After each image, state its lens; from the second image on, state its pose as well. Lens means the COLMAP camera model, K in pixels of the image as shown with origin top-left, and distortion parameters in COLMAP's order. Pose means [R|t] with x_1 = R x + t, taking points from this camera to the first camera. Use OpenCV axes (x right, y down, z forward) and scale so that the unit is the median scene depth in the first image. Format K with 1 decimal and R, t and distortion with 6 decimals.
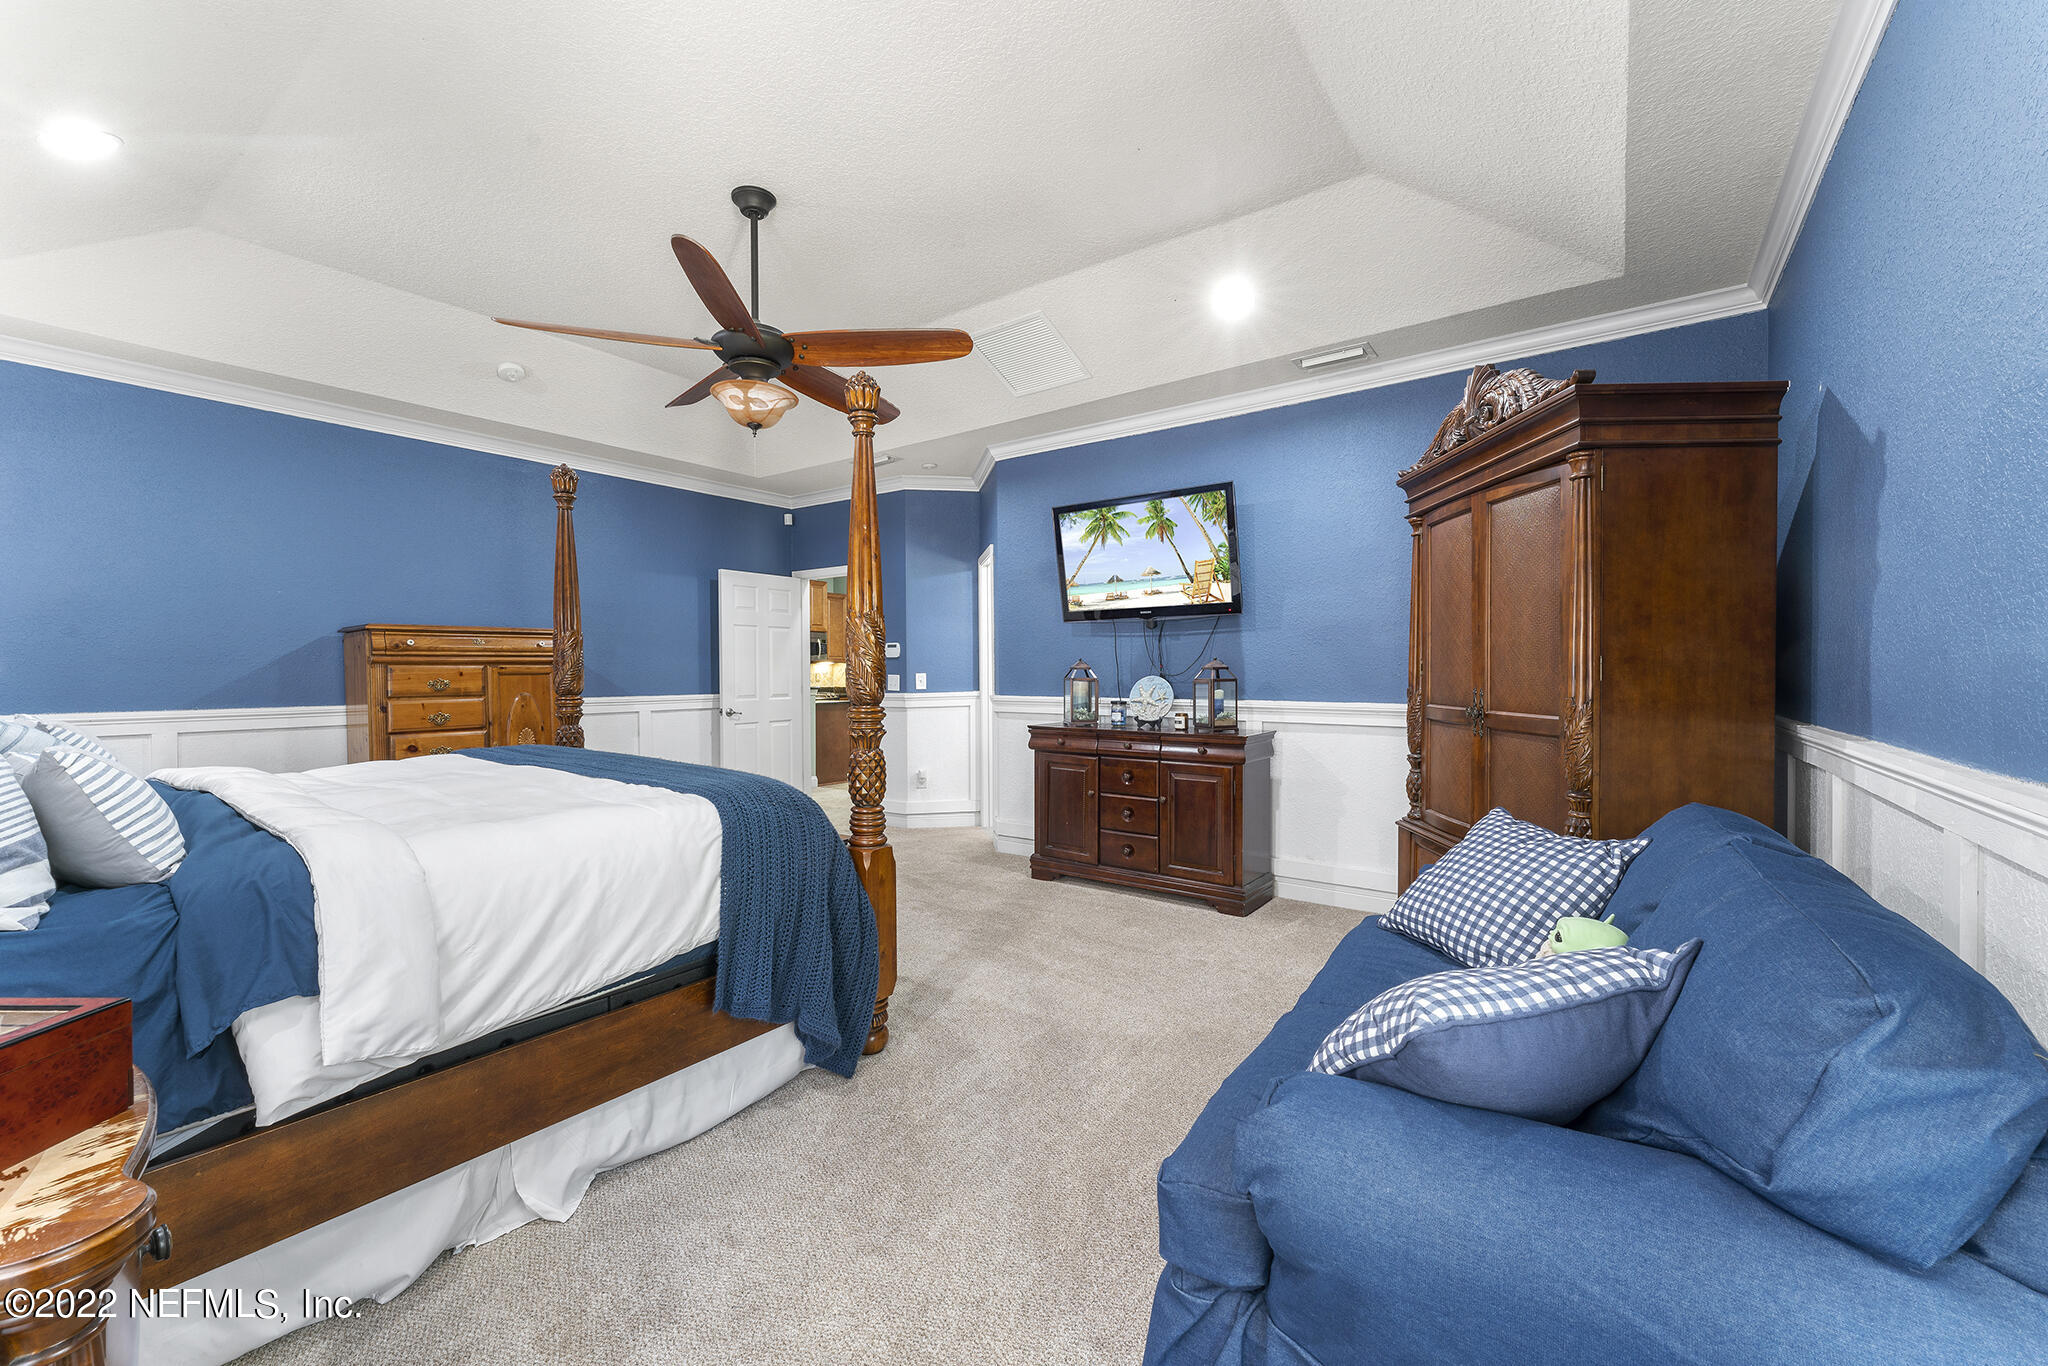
lens RADIAL K [[813.3, 0, 1024.0], [0, 813.3, 683.0], [0, 0, 1]] dist [0.000768, 0.000130]
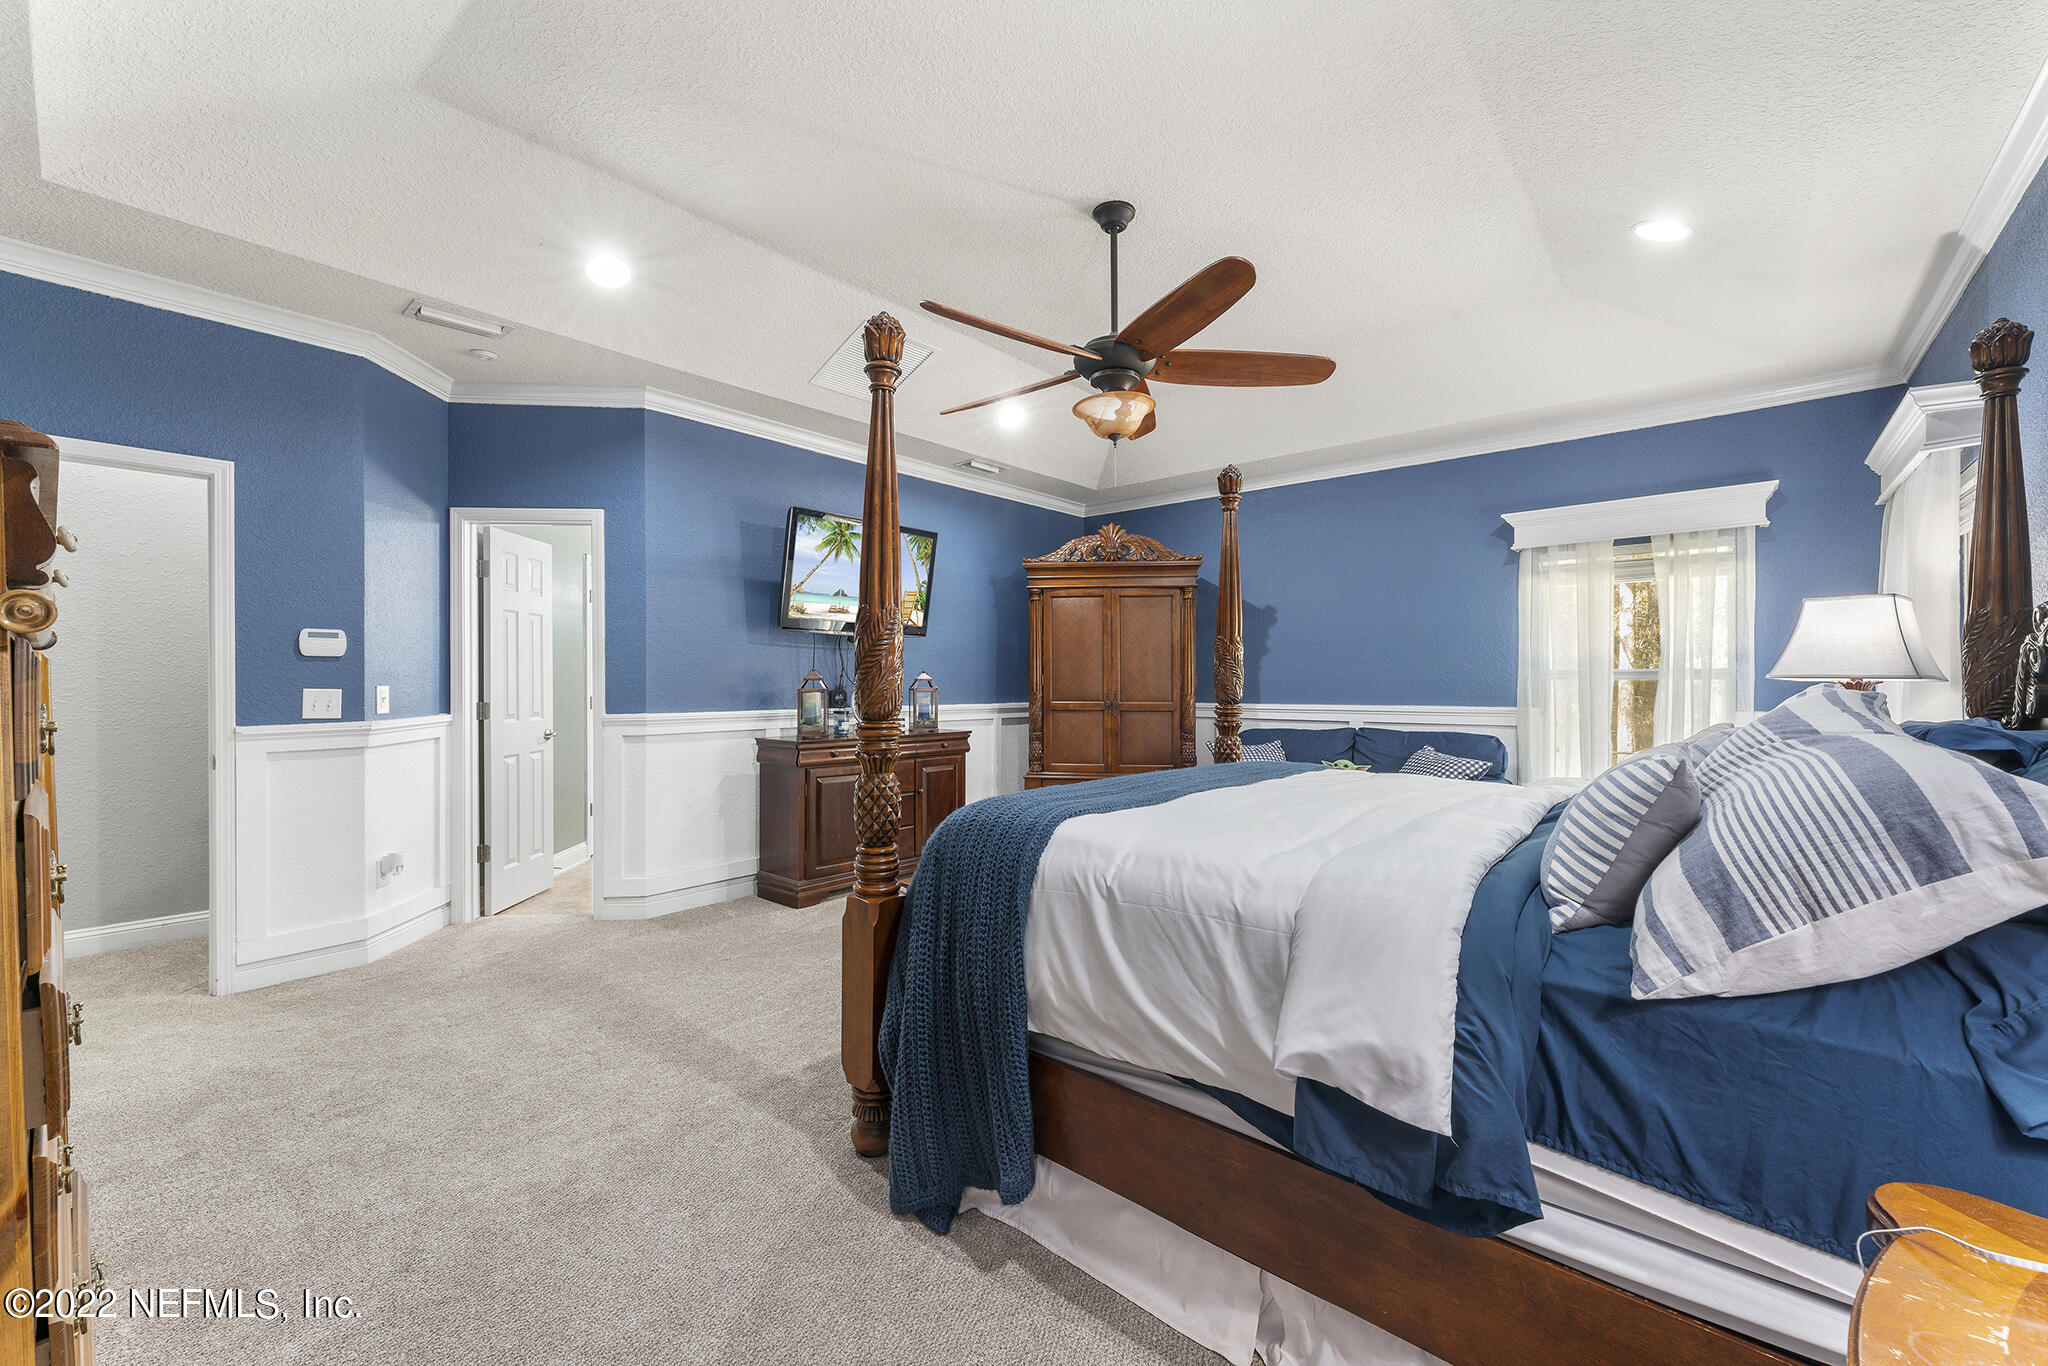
lens RADIAL K [[813.3, 0, 1024.0], [0, 813.3, 683.0], [0, 0, 1]] dist [0.000768, 0.000130]
pose [[0.041805, 0.002985, 0.999121, -0.885583], [0.019555, 0.999802, -0.003805, -0.003809], [-0.998934, 0.019696, 0.041739, 0.695188]]
